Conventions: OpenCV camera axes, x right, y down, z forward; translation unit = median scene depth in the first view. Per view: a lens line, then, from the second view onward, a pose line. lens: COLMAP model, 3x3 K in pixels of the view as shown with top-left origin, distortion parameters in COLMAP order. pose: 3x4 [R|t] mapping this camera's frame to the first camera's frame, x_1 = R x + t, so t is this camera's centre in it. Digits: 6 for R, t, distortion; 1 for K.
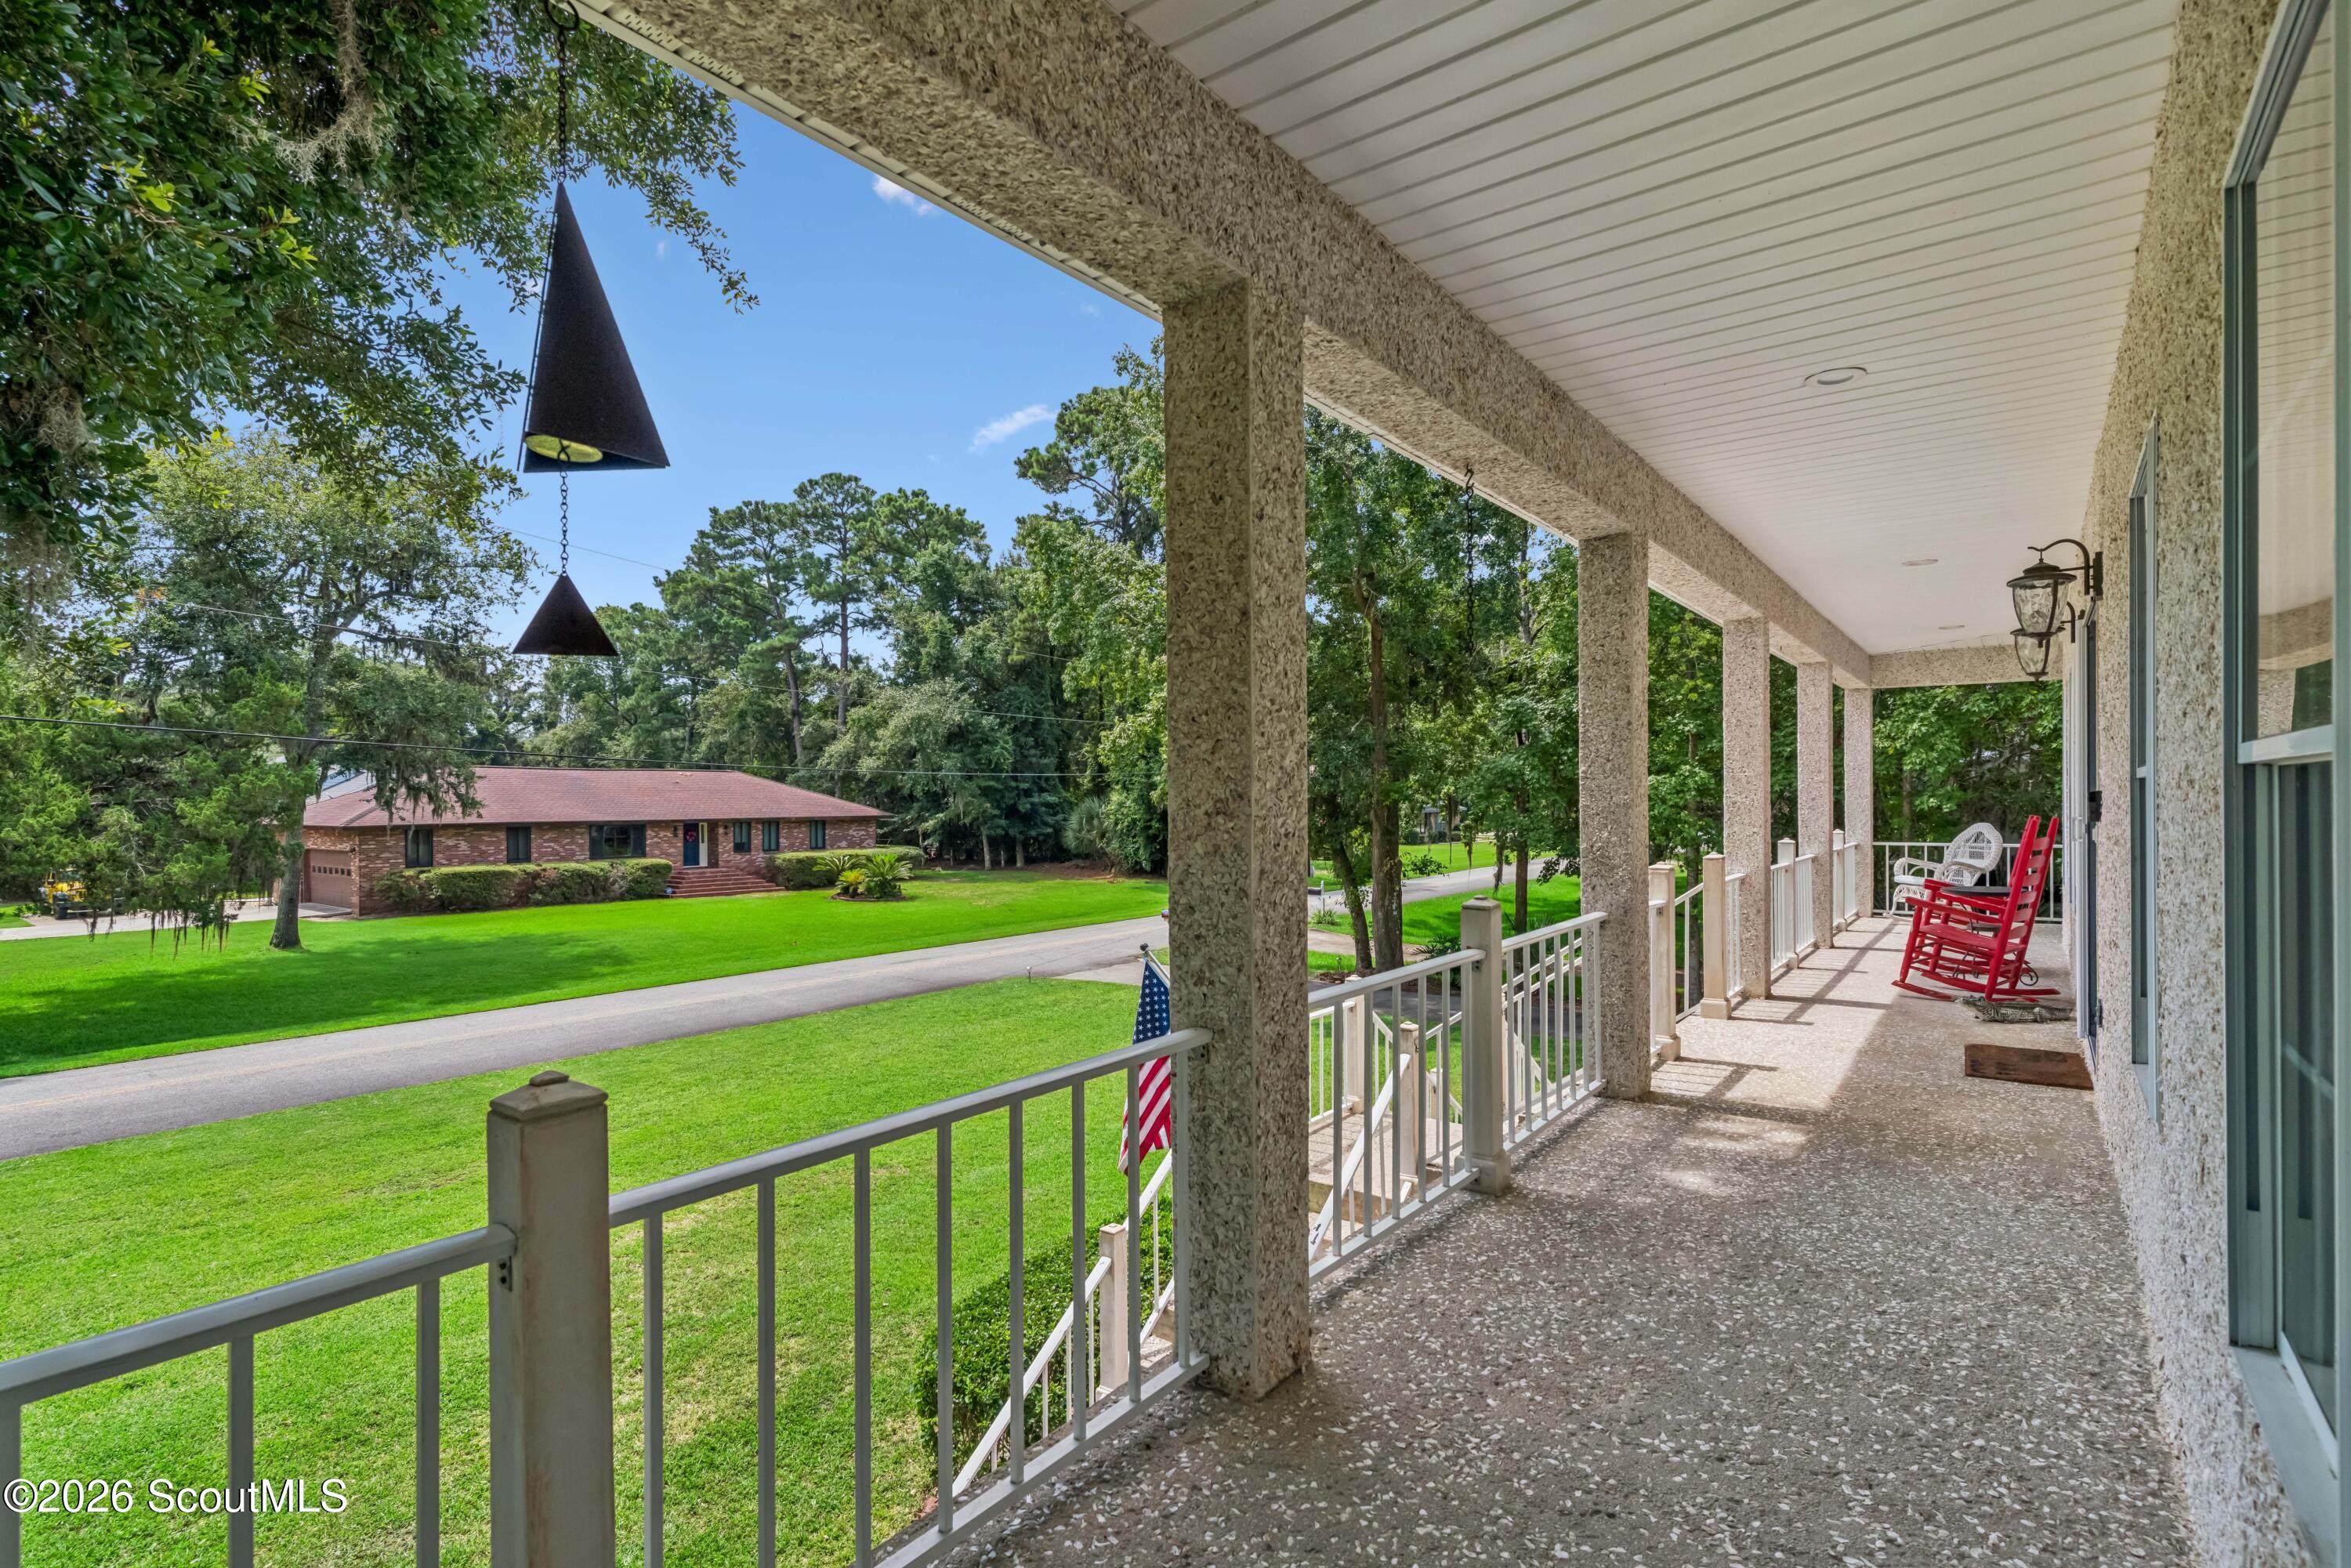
lens RADIAL K [[1105.3, 0, 1178.7], [0, 1105.3, 804.4], [0, 0, 1]] dist [0.001218, -0.000266]
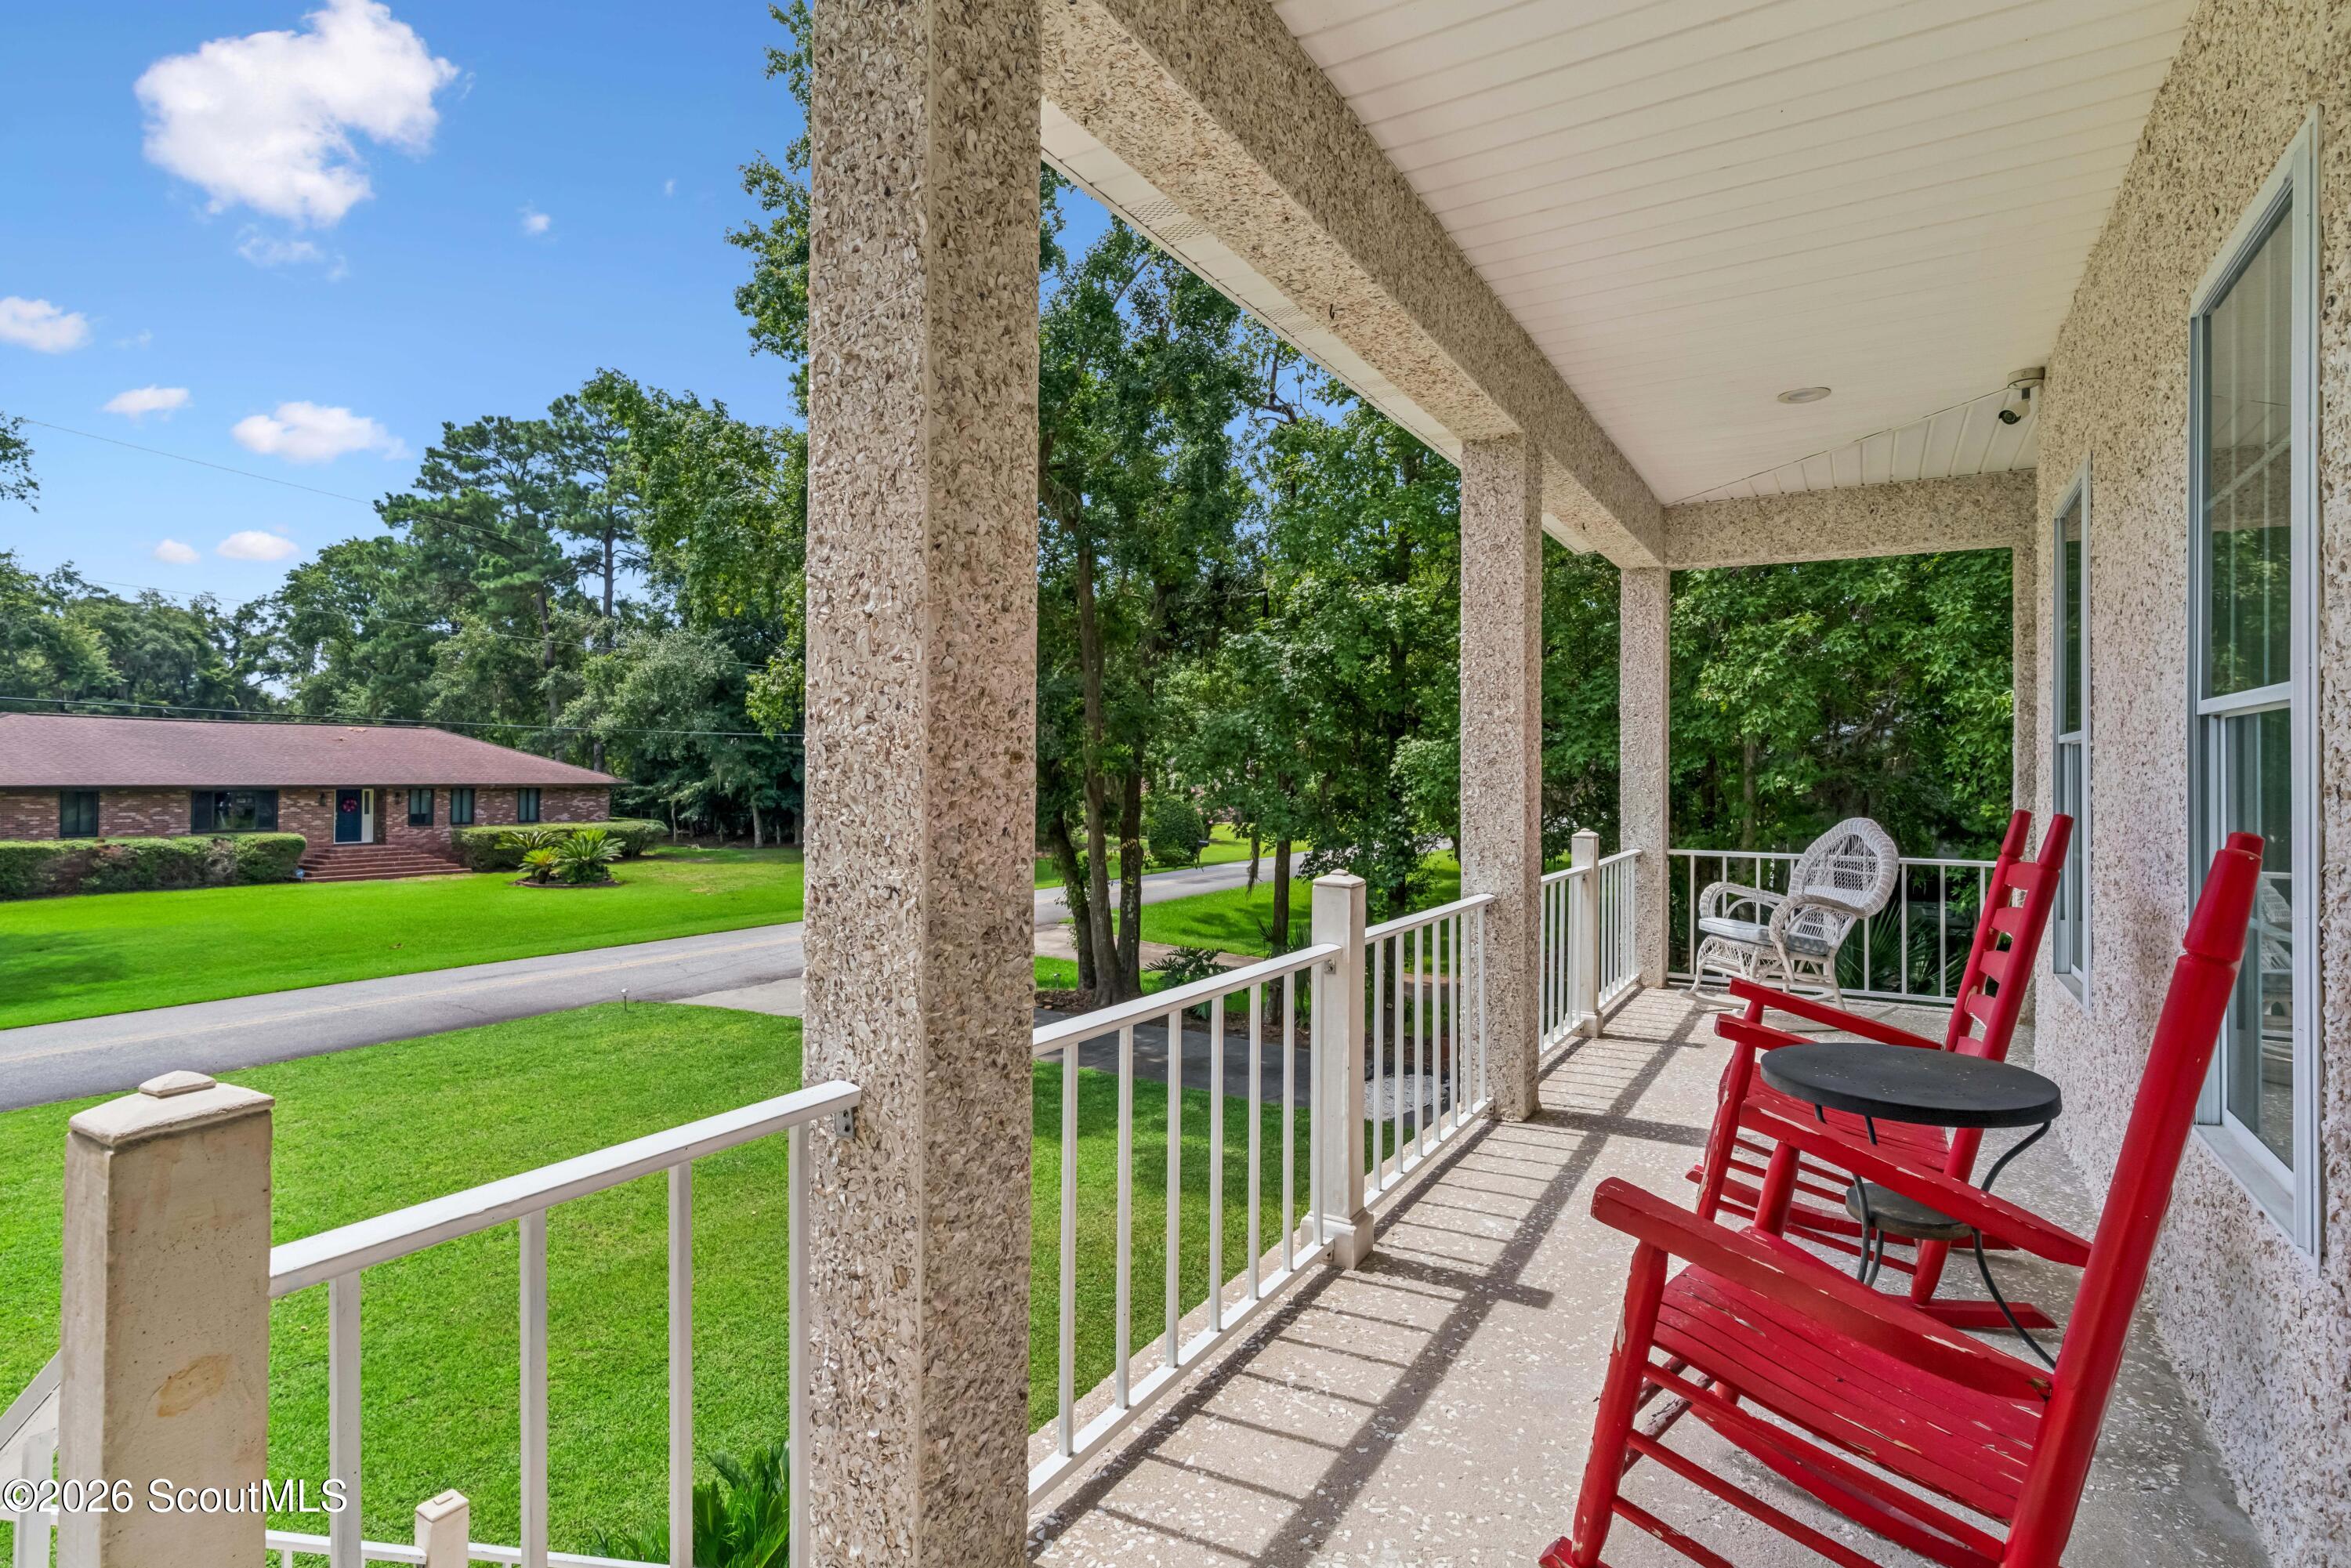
lens RADIAL K [[1105.3, 0, 1173.5], [0, 1105.3, 765.2], [0, 0, 1]] dist [0.001218, -0.000266]
pose [[0.995881, 0.014342, 0.089529, 0.088946], [-0.013356, 0.999844, -0.011599, 0.000348], [-0.089681, 0.010355, 0.995917, 0.126762]]
